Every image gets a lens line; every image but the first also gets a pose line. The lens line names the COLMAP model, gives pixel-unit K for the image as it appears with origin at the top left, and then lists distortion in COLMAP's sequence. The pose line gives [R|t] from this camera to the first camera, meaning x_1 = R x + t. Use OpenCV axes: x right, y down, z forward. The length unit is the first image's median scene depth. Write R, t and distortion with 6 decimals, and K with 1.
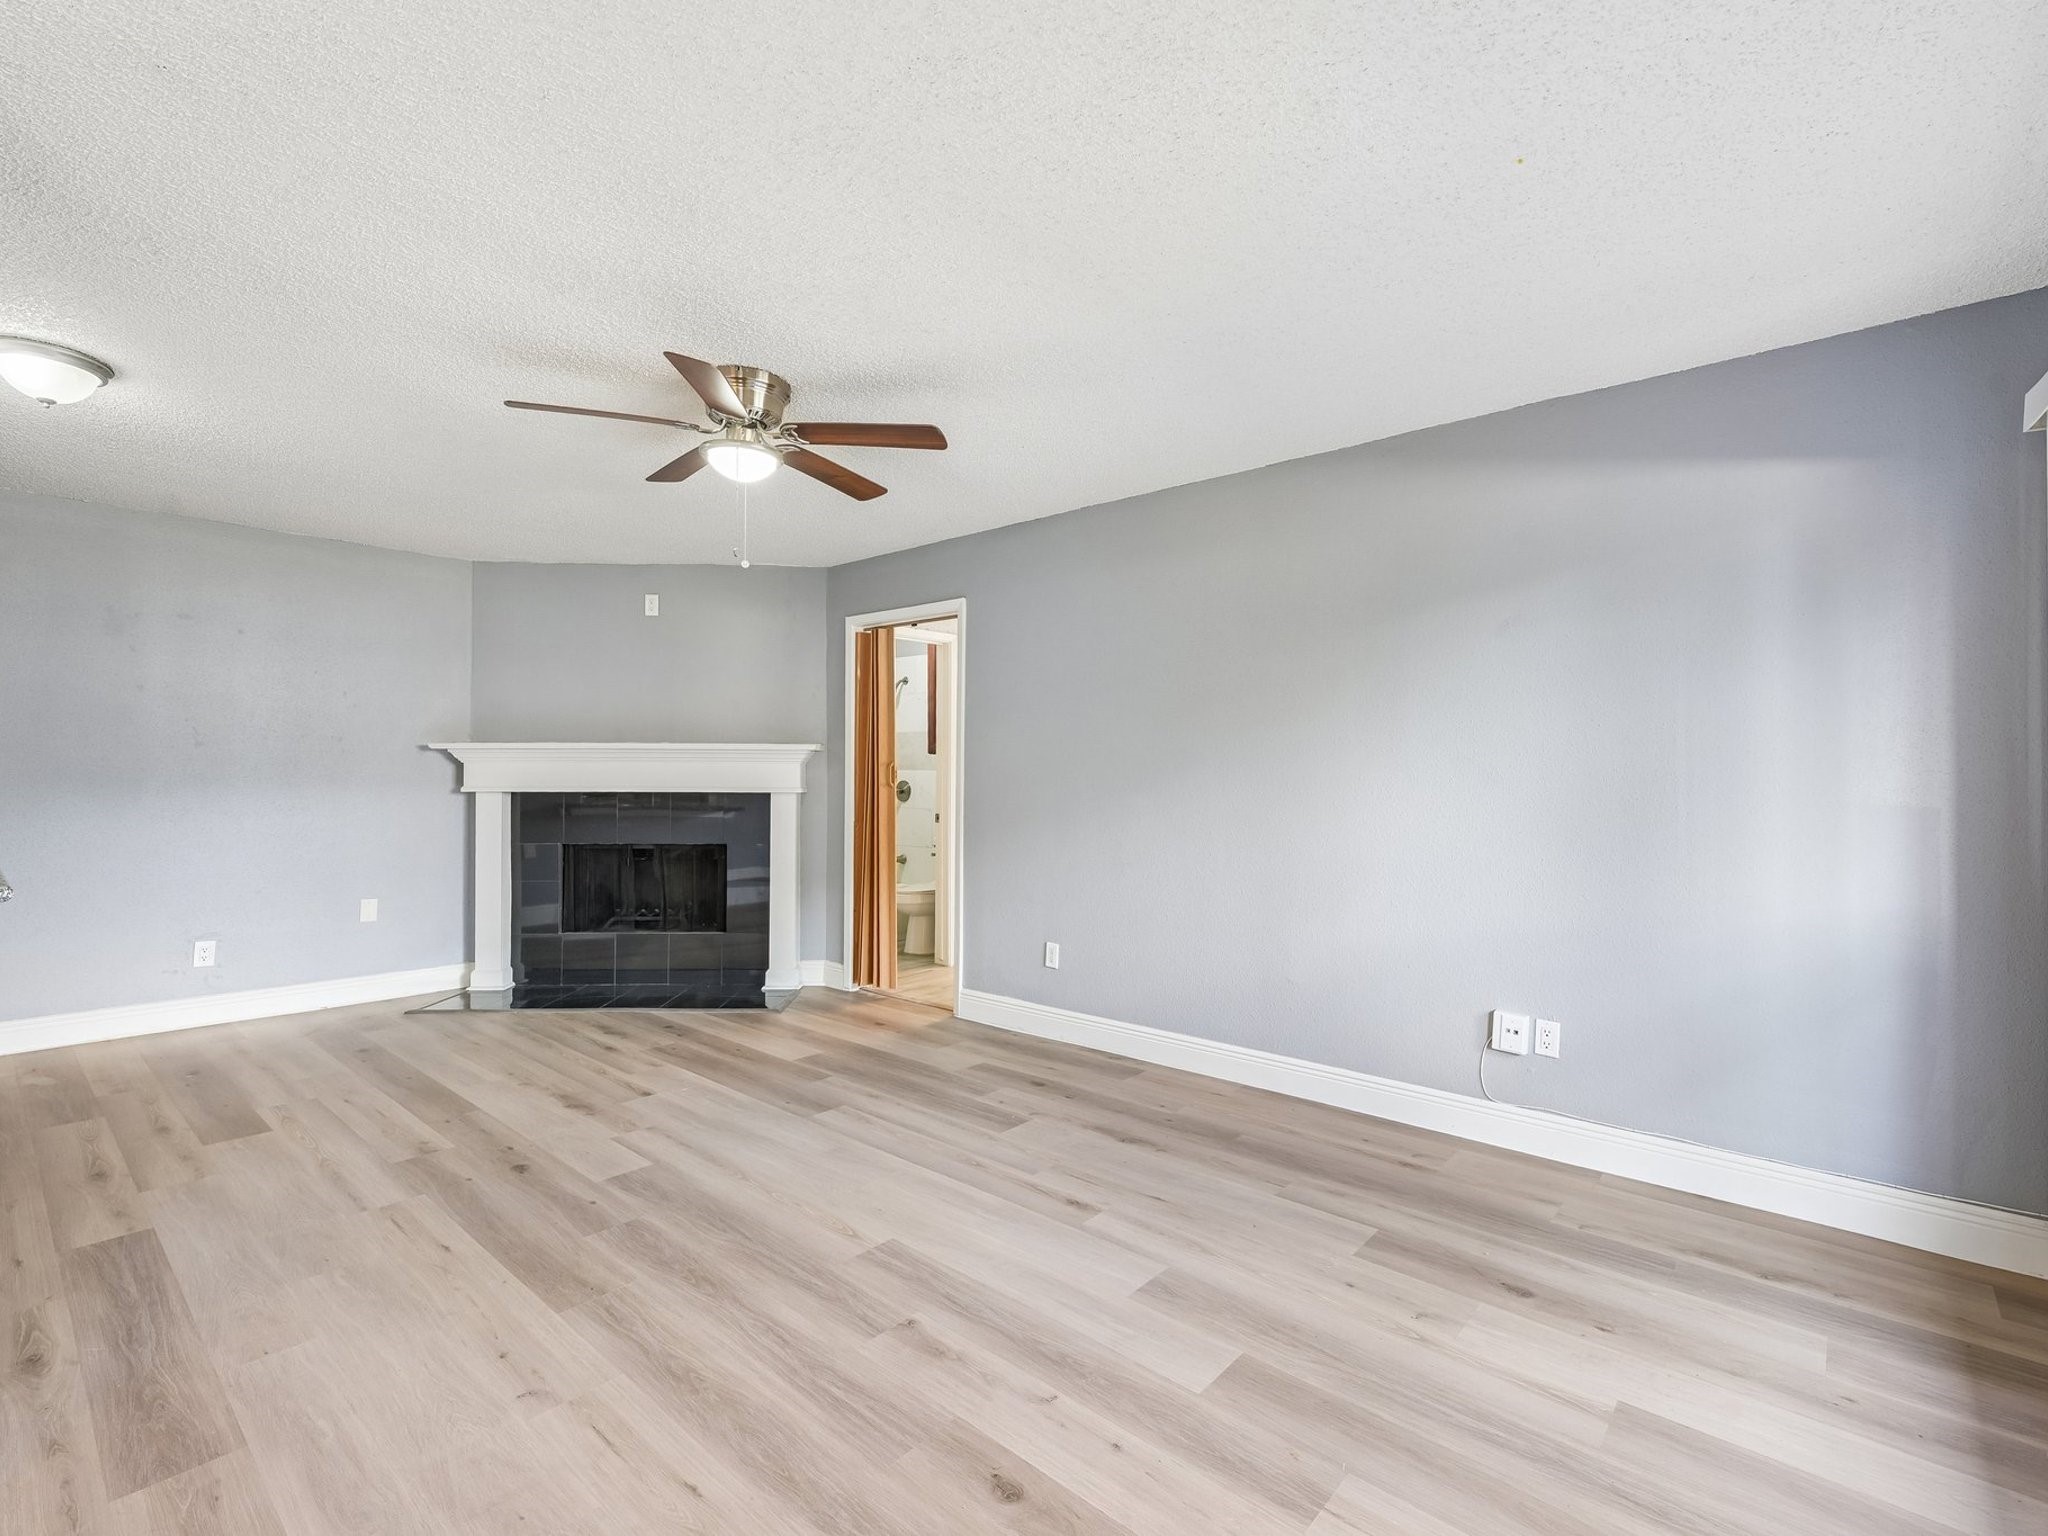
lens RADIAL K [[943.6, 0, 1020.5], [0, 943.6, 761.0], [0, 0, 1]] dist [-0.000312, 0.000266]
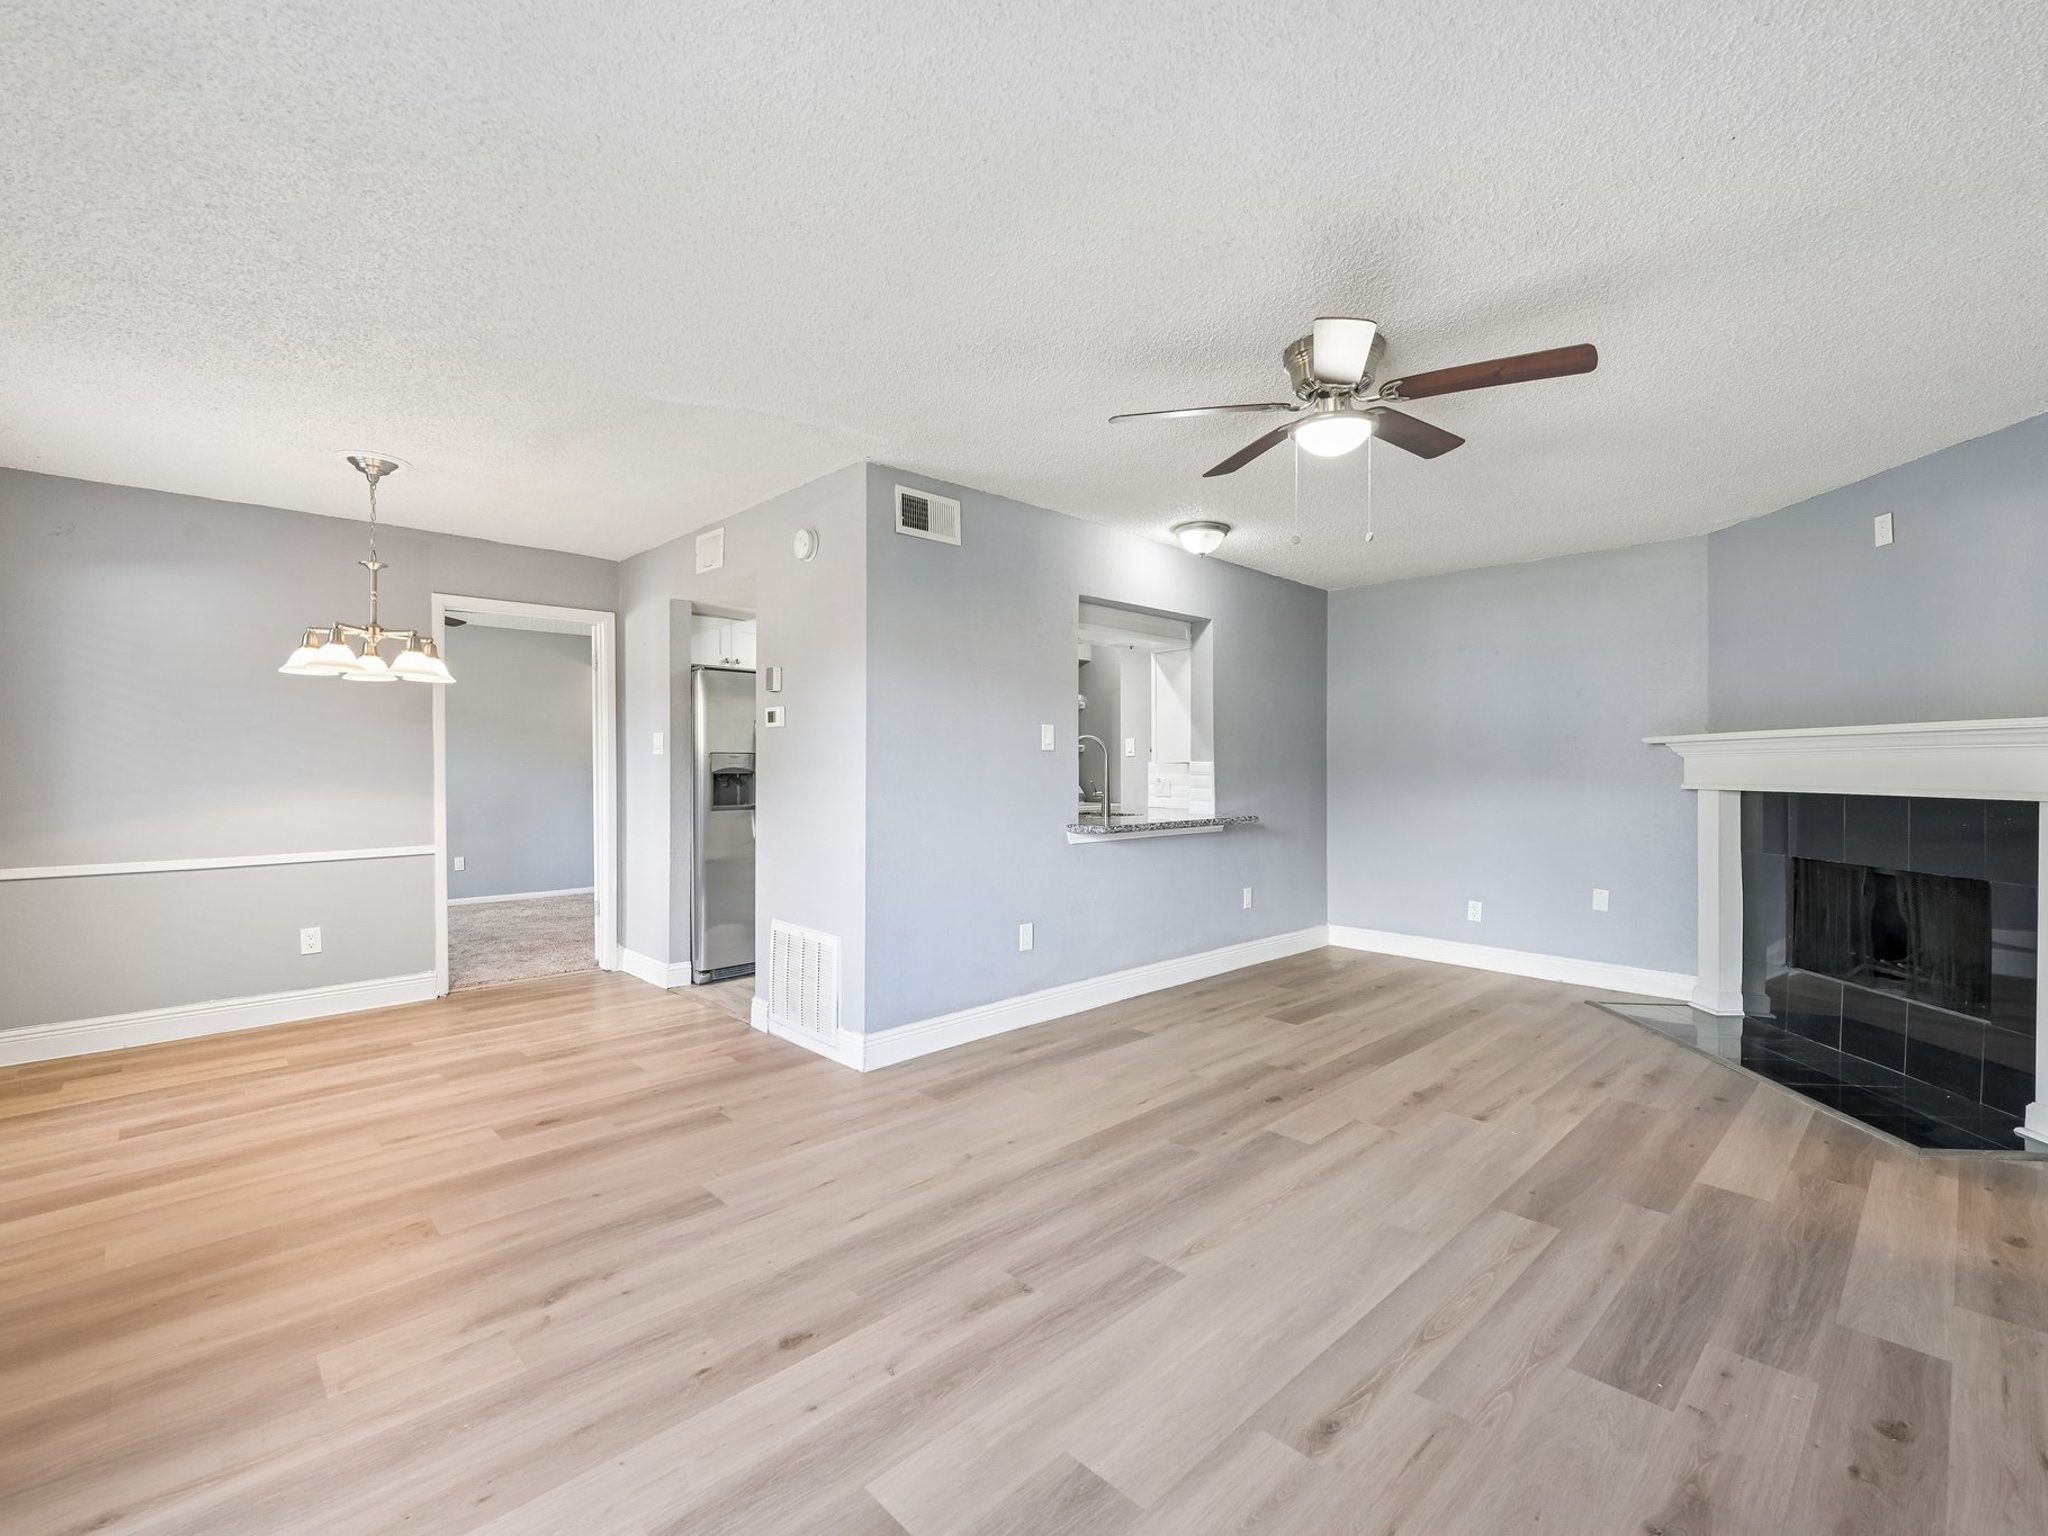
lens RADIAL K [[912.6, 0, 1024.0], [0, 912.6, 770.4], [0, 0, 1]] dist [-0.002296, -0.000114]
pose [[-0.081819, 0.000436, -0.996647, 0.591013], [0.012437, 0.999922, -0.000584, 0.011786], [0.996570, -0.012443, -0.081818, 0.718851]]
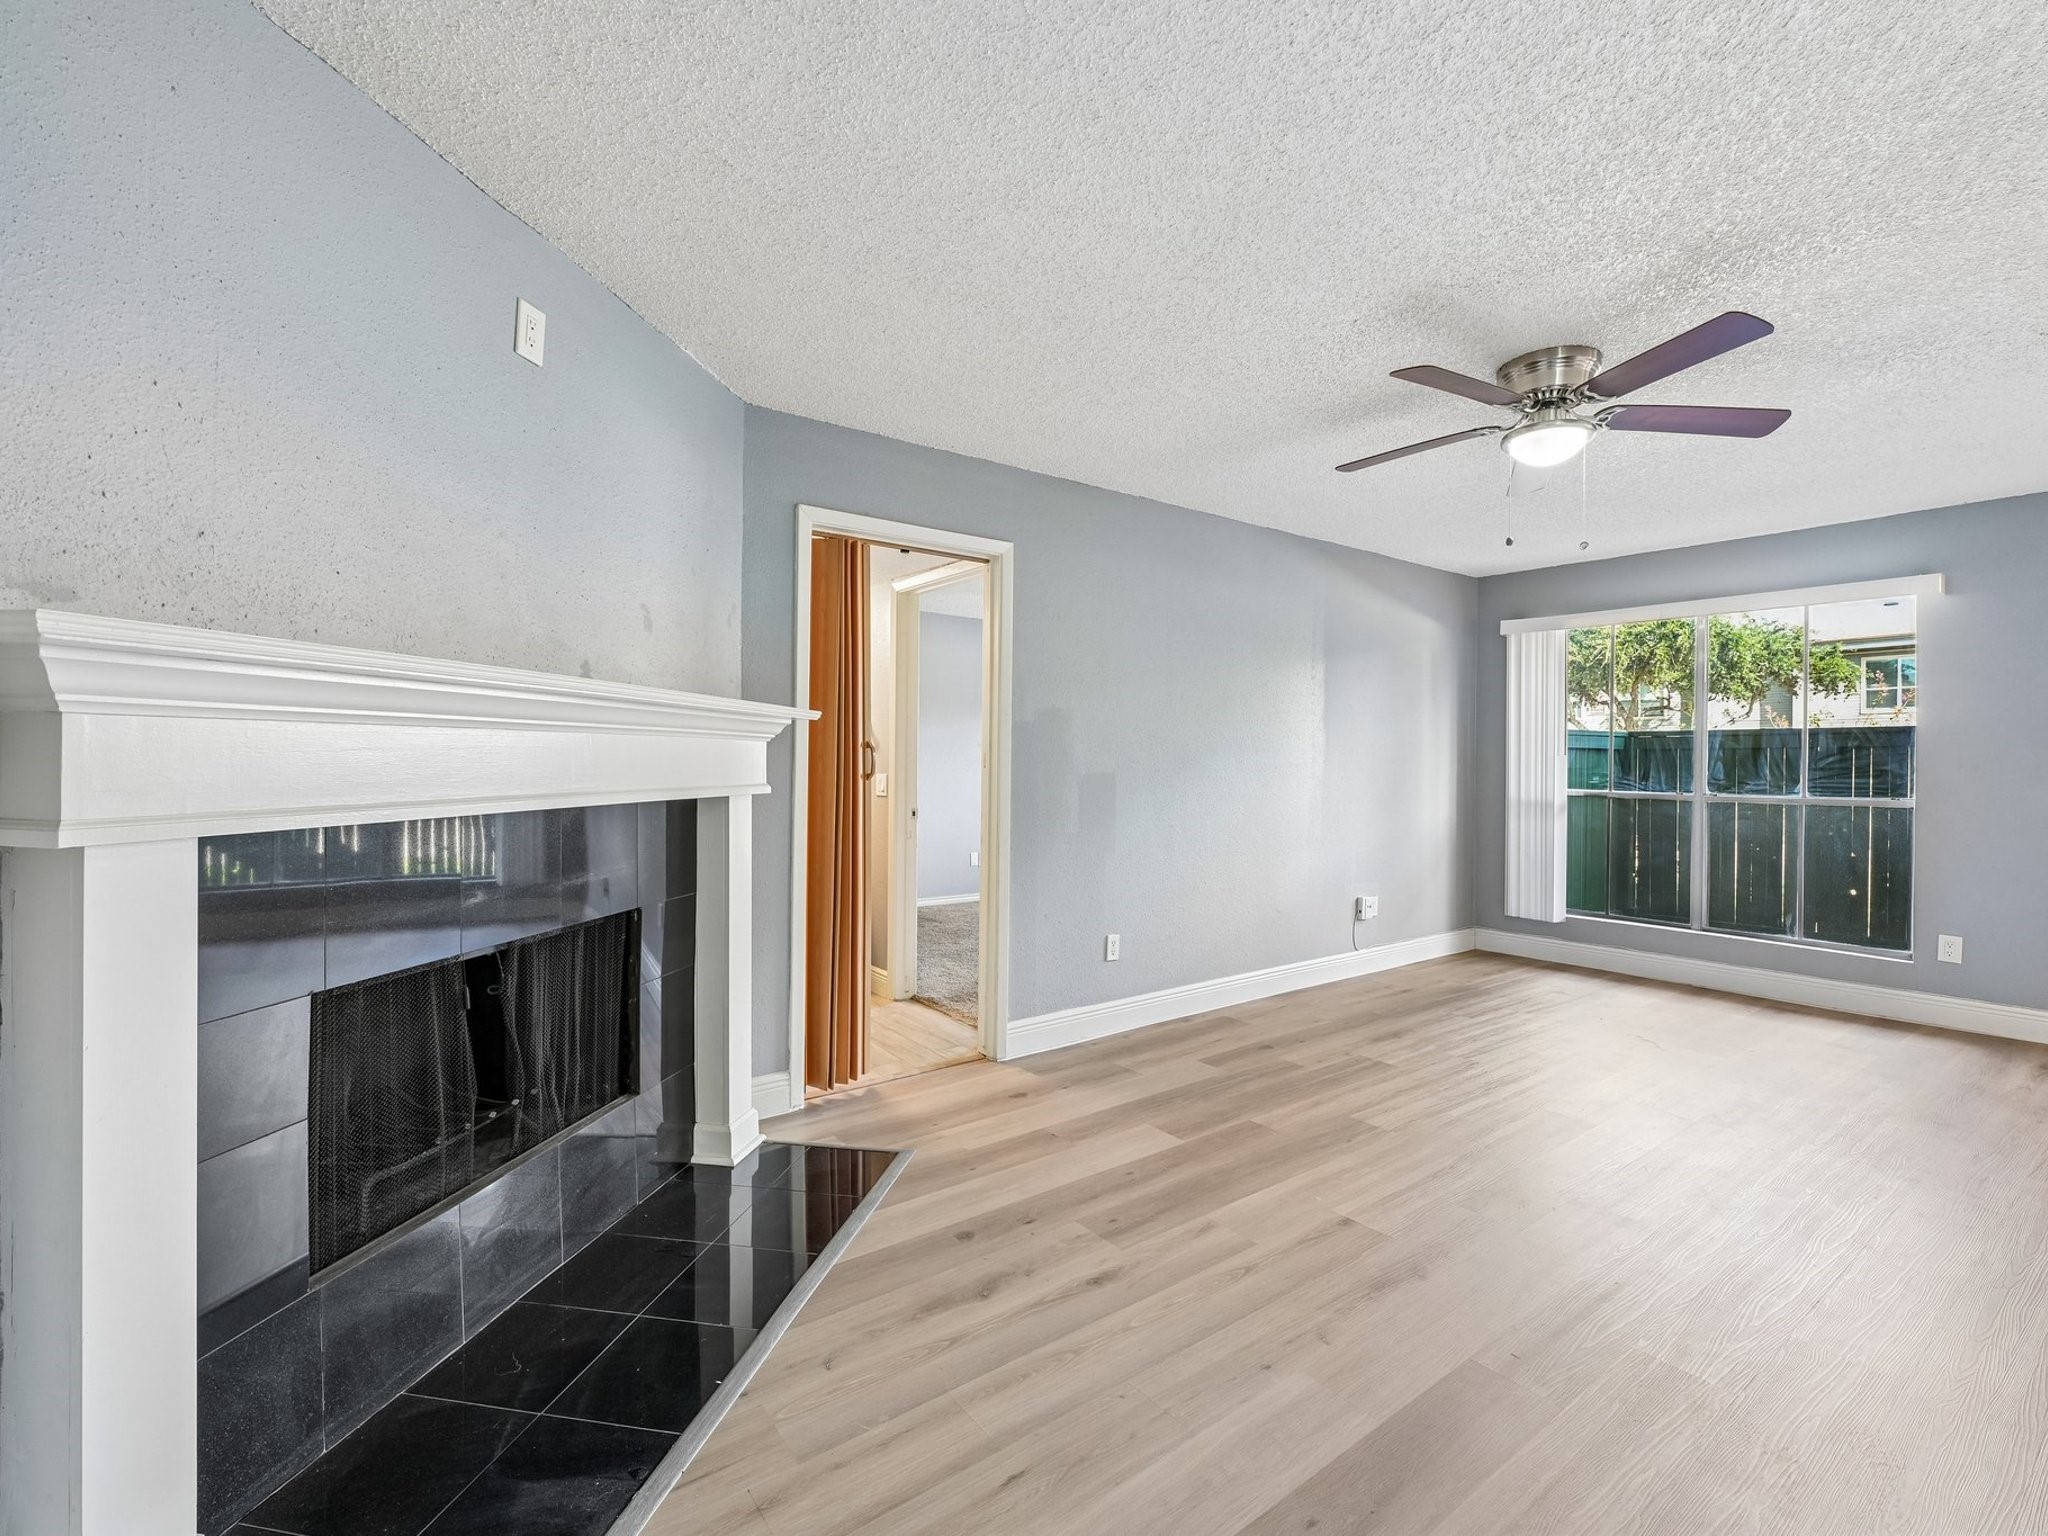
lens RADIAL K [[912.6, 0, 1024.0], [0, 912.6, 770.4], [0, 0, 1]] dist [-0.002296, -0.000114]
pose [[0.211959, -0.013105, 0.977191, -1.249645], [-0.017053, 0.999708, 0.017106, 0.012202], [-0.977130, -0.020290, 0.211674, 1.242456]]
